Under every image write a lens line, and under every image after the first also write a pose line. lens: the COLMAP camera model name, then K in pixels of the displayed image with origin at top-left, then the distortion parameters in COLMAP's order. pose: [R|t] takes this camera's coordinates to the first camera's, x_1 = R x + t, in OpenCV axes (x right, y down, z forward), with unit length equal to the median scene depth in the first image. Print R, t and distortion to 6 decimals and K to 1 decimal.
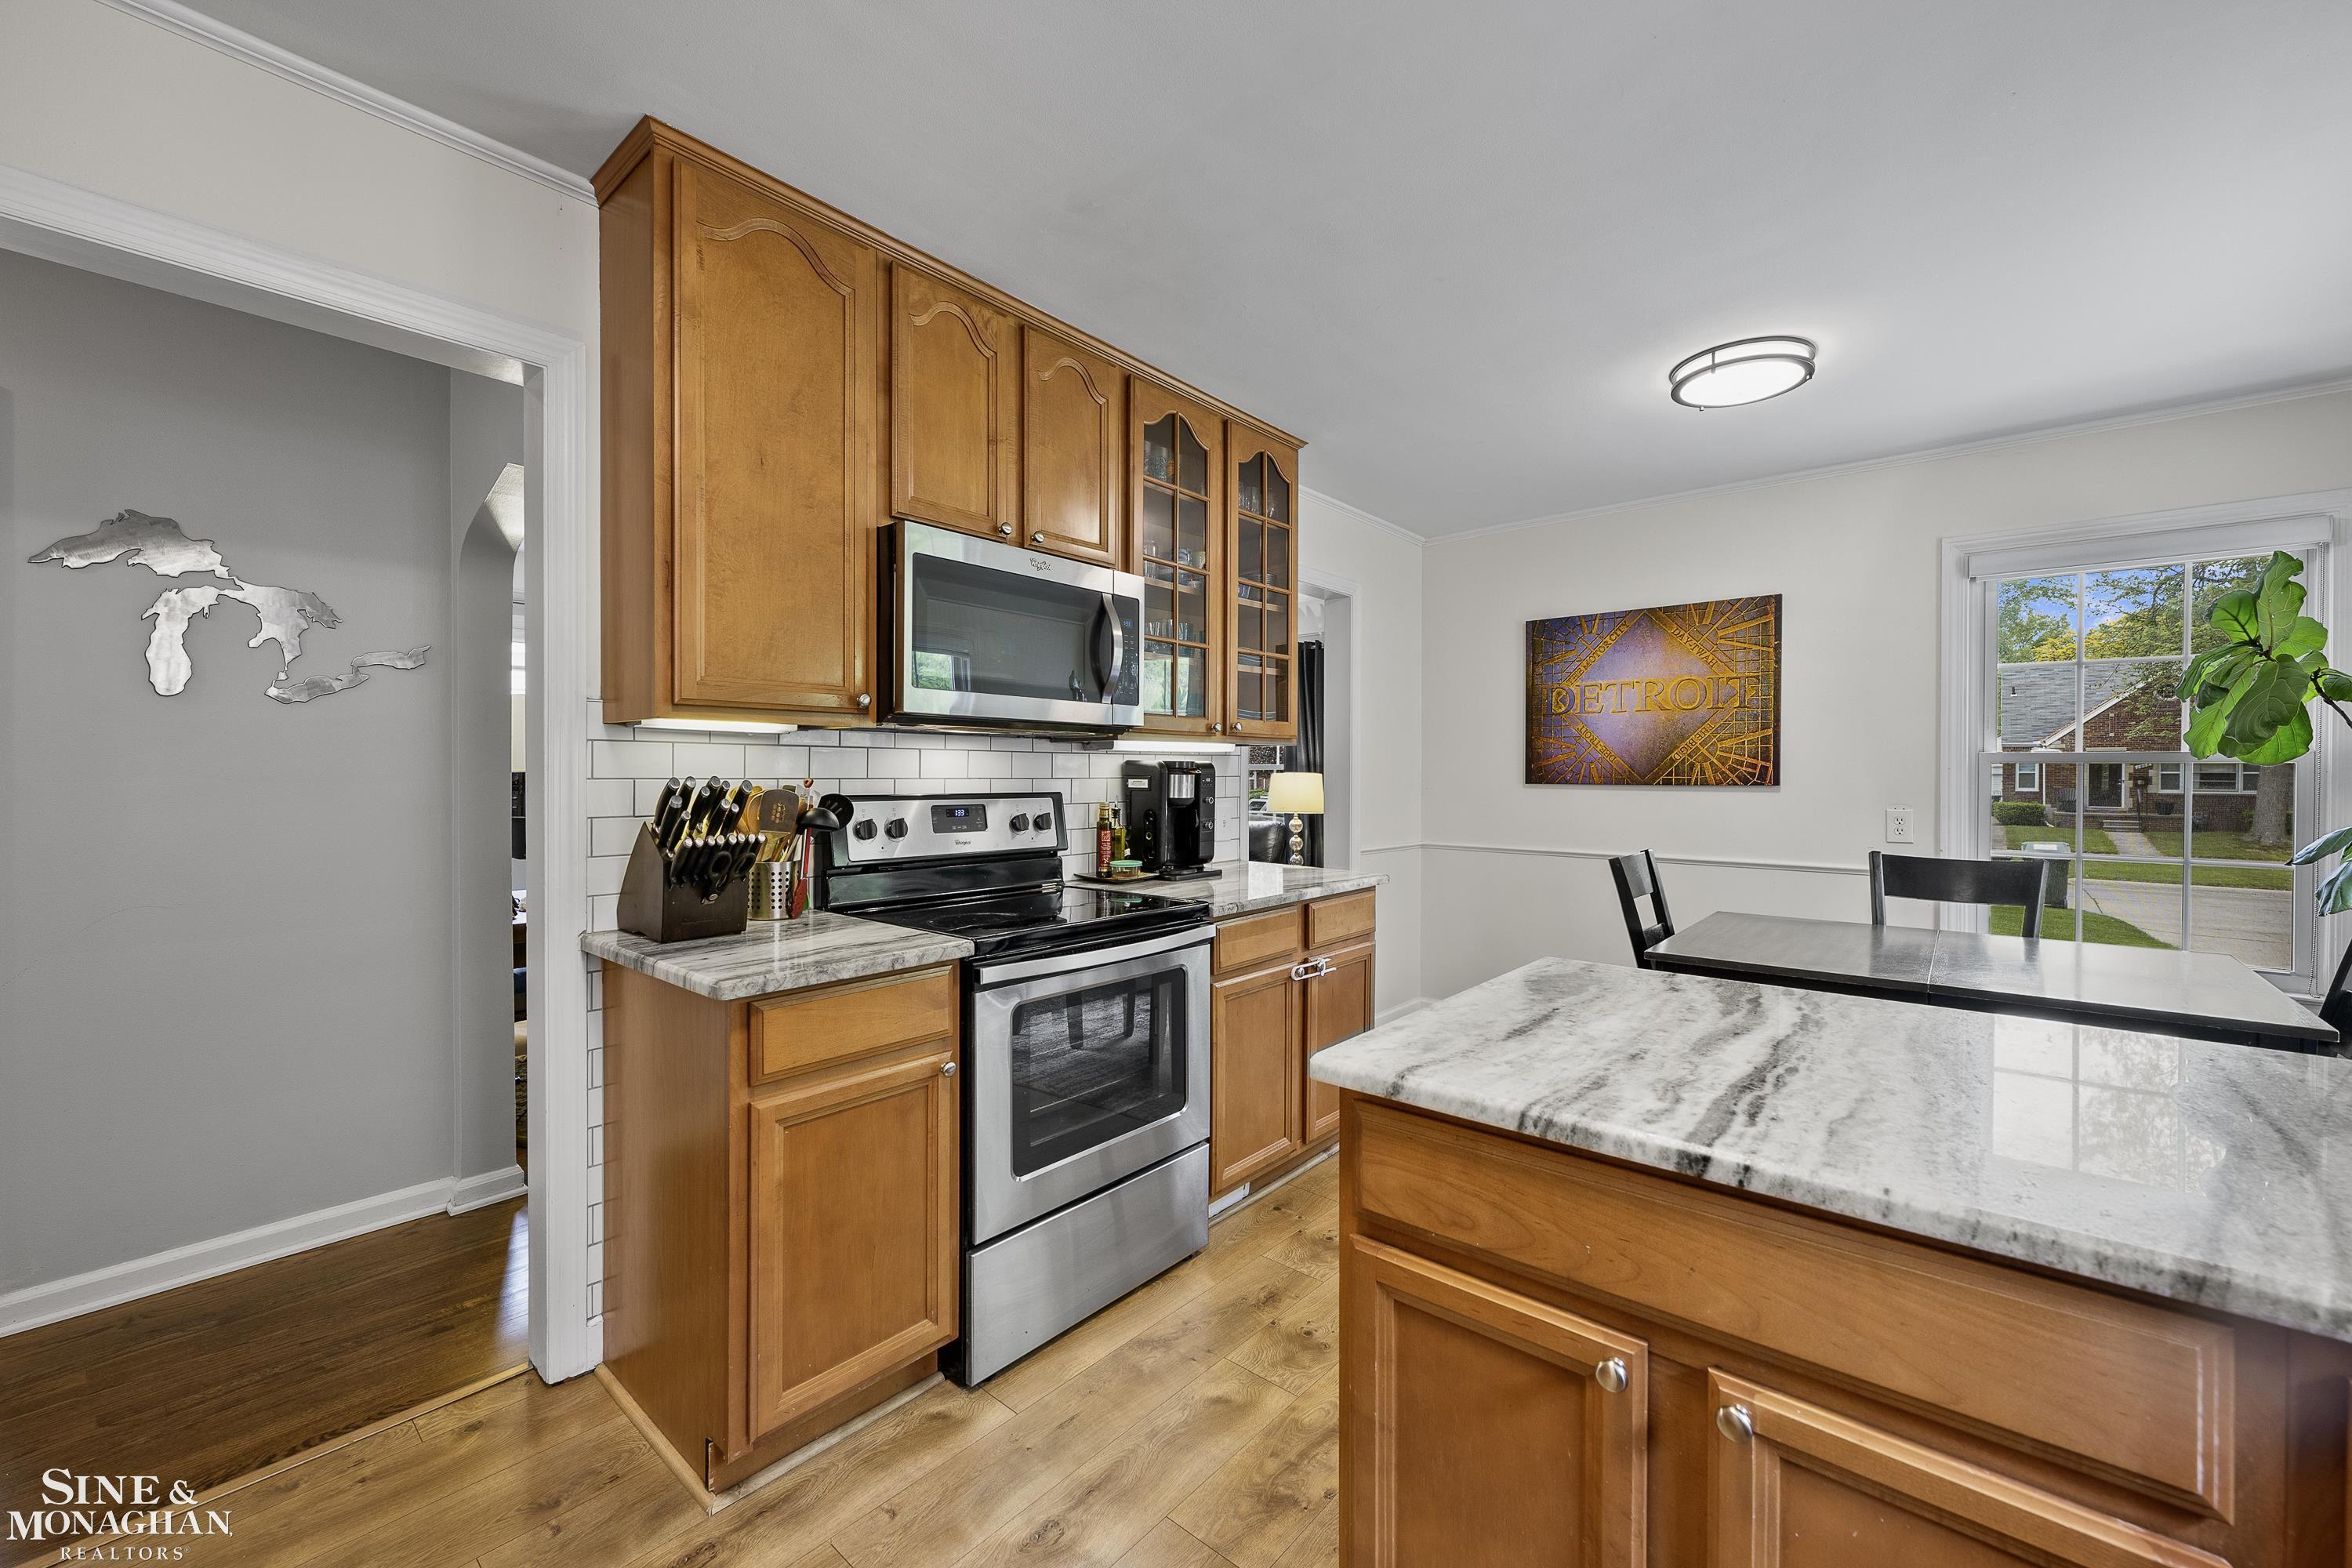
lens RADIAL K [[932.9, 0, 1176.5], [0, 932.9, 776.6], [0, 0, 1]] dist [-0.000167, -0.000592]
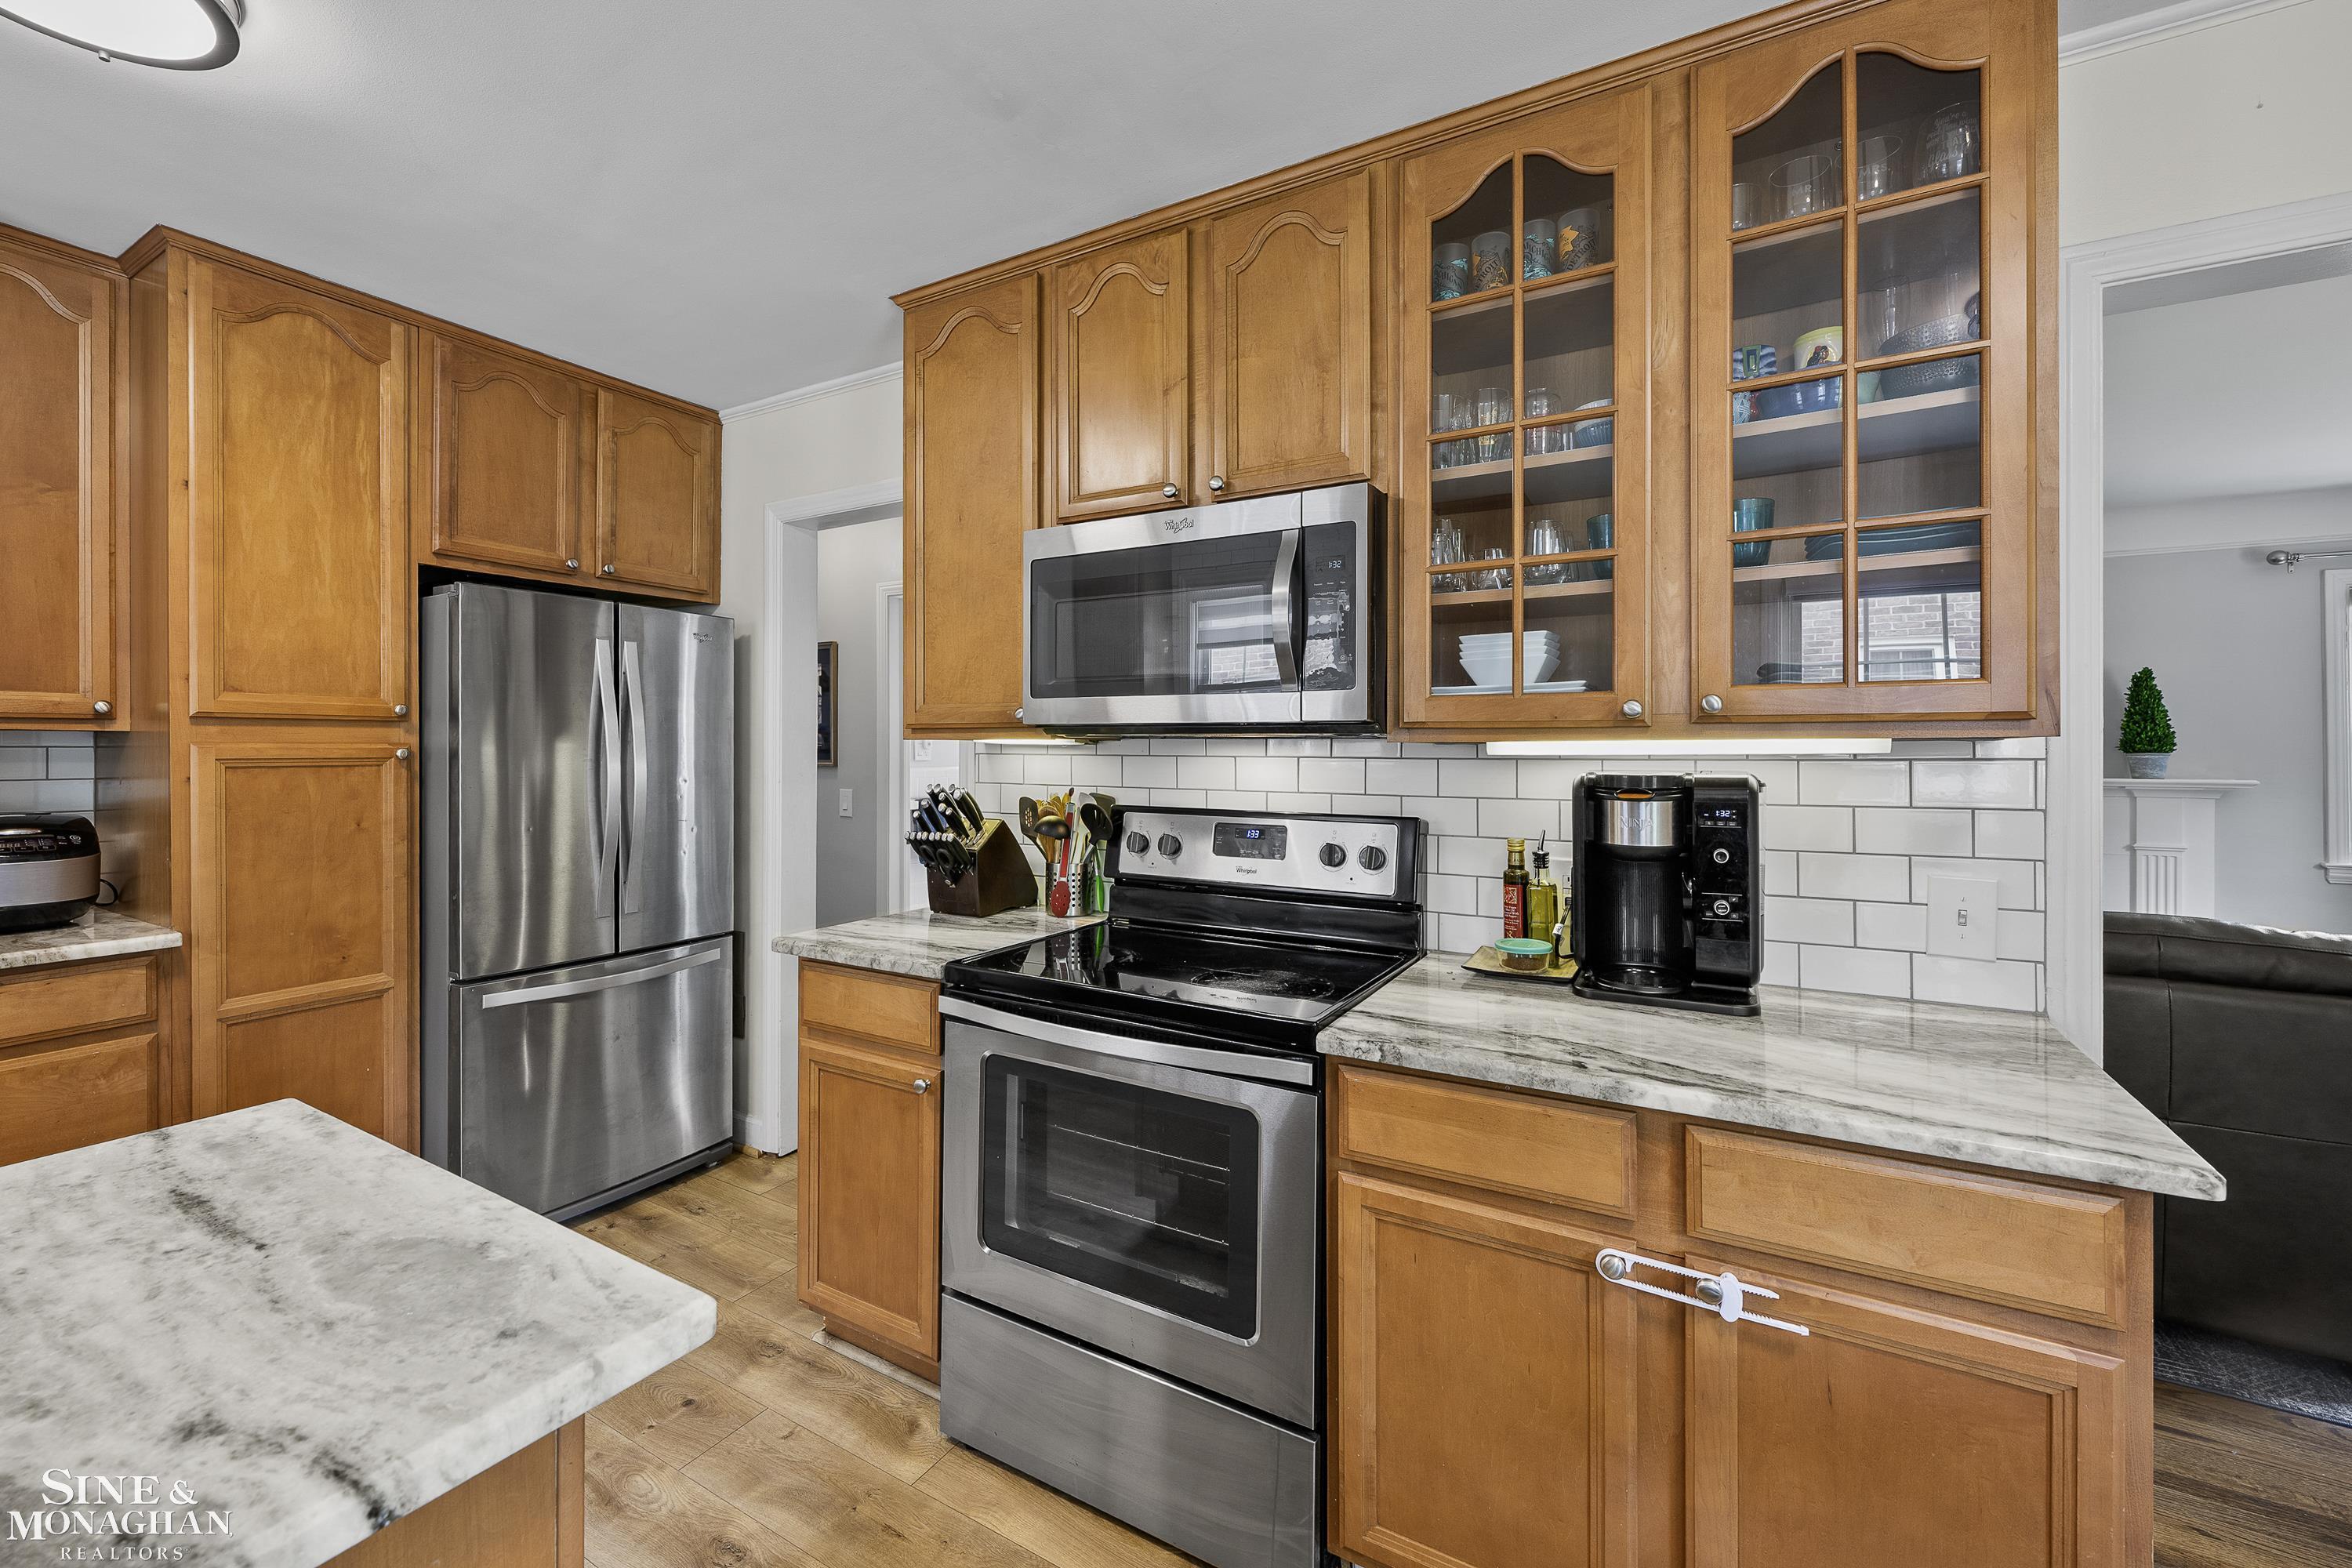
lens RADIAL K [[932.9, 0, 1126.9], [0, 932.9, 749.2], [0, 0, 1]] dist [-0.000167, -0.000592]
pose [[0.175878, -0.005923, -0.984394, 0.518378], [-0.007244, 0.999947, -0.007310, -0.027151], [0.984385, 0.008417, 0.175826, 0.691209]]
